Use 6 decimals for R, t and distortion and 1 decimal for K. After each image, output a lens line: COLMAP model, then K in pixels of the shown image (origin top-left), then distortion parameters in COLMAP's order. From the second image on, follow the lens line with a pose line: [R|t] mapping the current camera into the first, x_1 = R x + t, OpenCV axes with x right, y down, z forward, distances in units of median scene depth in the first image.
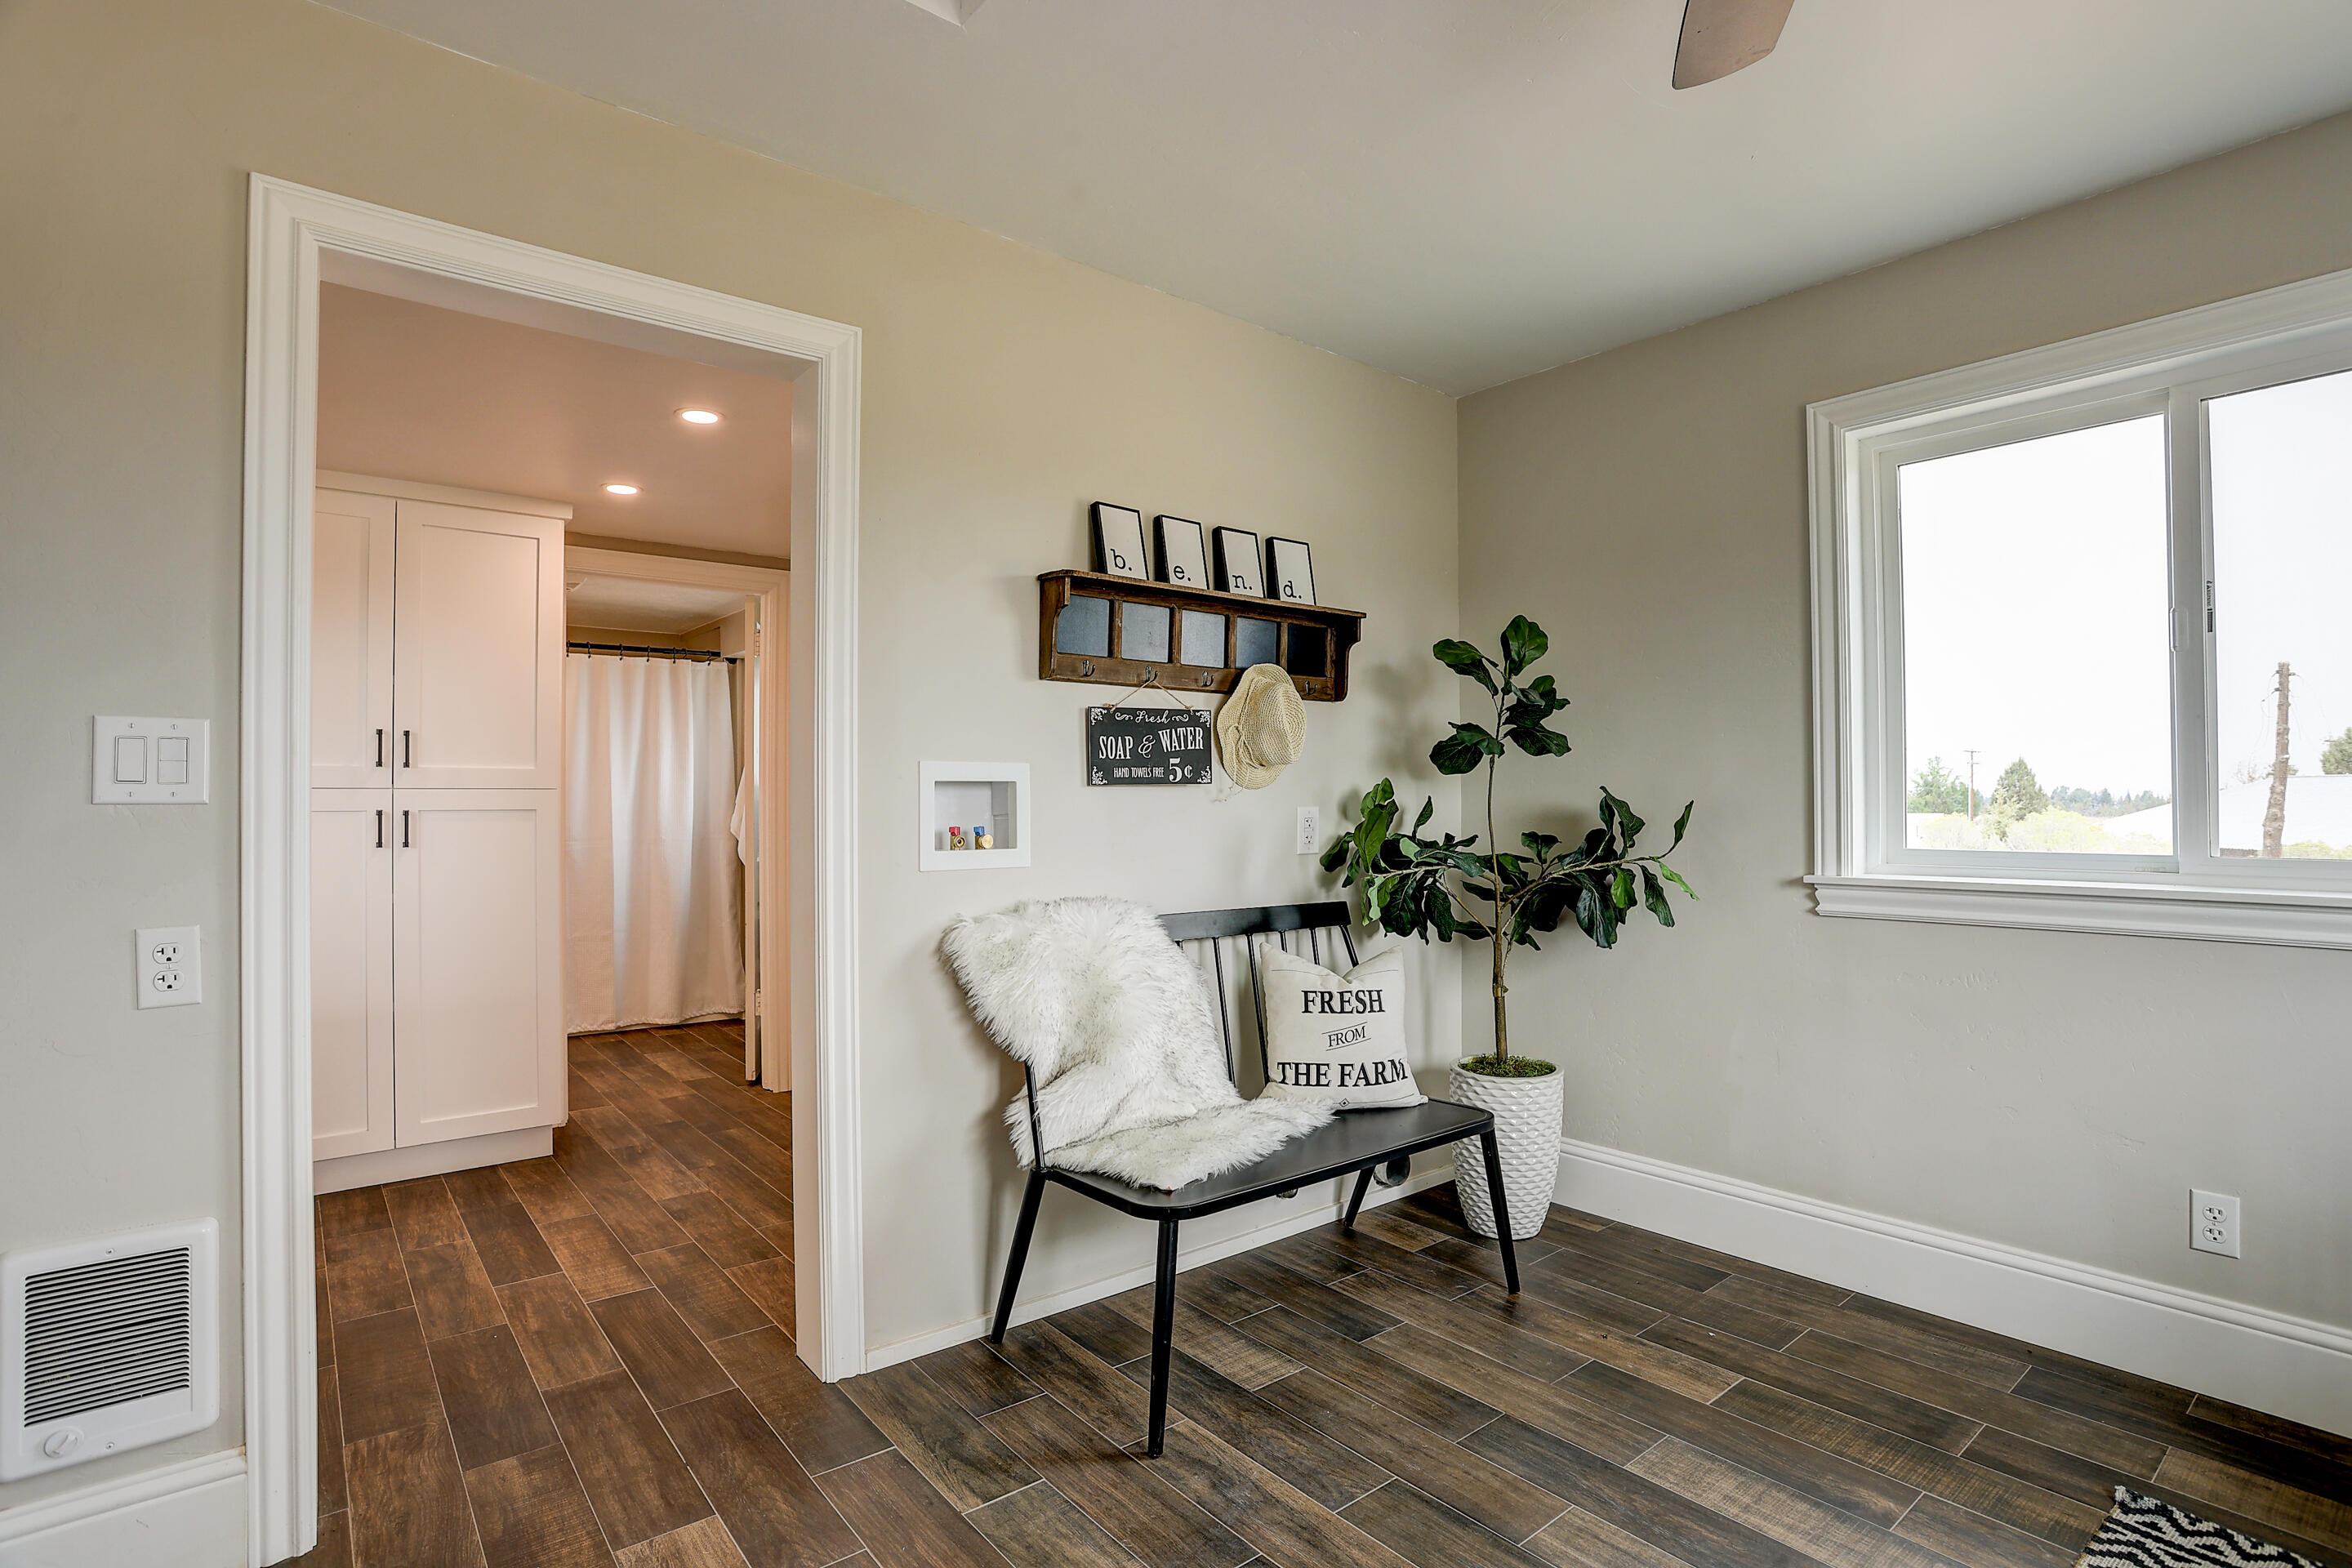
lens RADIAL K [[1152.7, 0, 1183.5], [0, 1152.7, 784.2], [0, 0, 1]] dist [-0.054780, 0.023221]
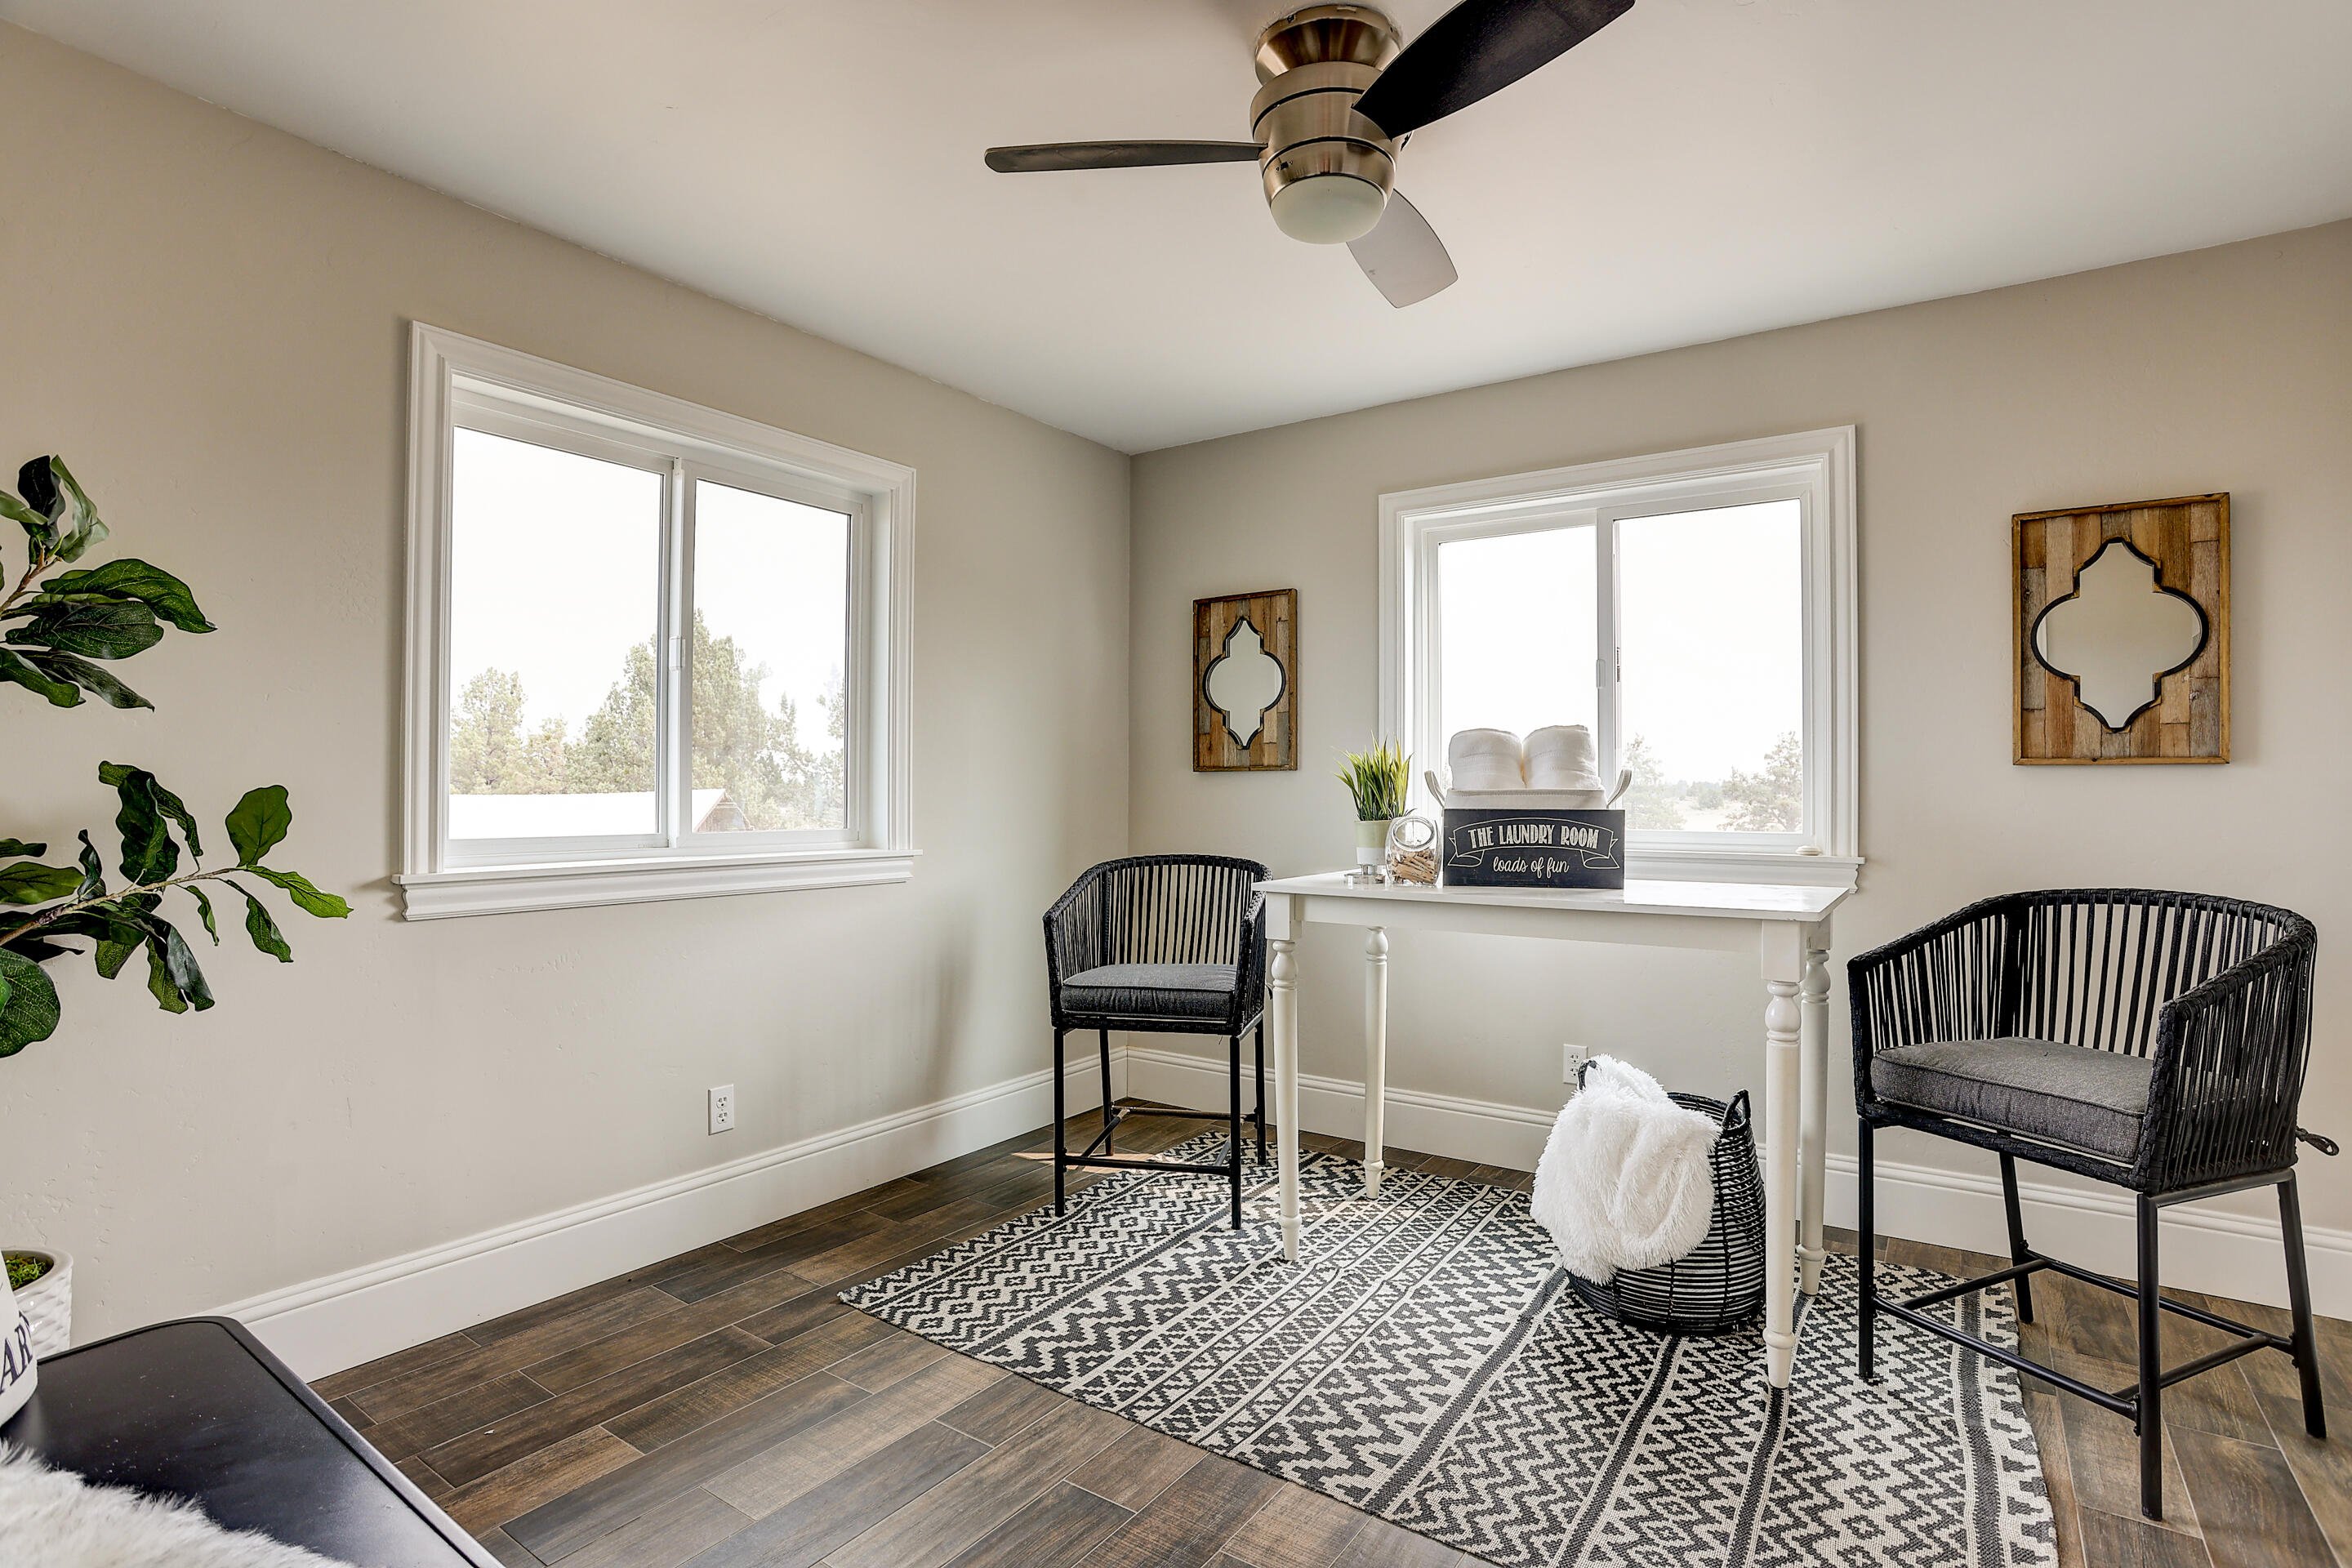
lens RADIAL K [[1152.7, 0, 1180.6], [0, 1152.7, 785.5], [0, 0, 1]] dist [-0.054780, 0.023221]
pose [[-0.275256, 0.010212, 0.961317, -0.507195], [-0.016473, 0.999747, -0.015337, 0.020864], [-0.961230, -0.020058, -0.275018, 0.820806]]
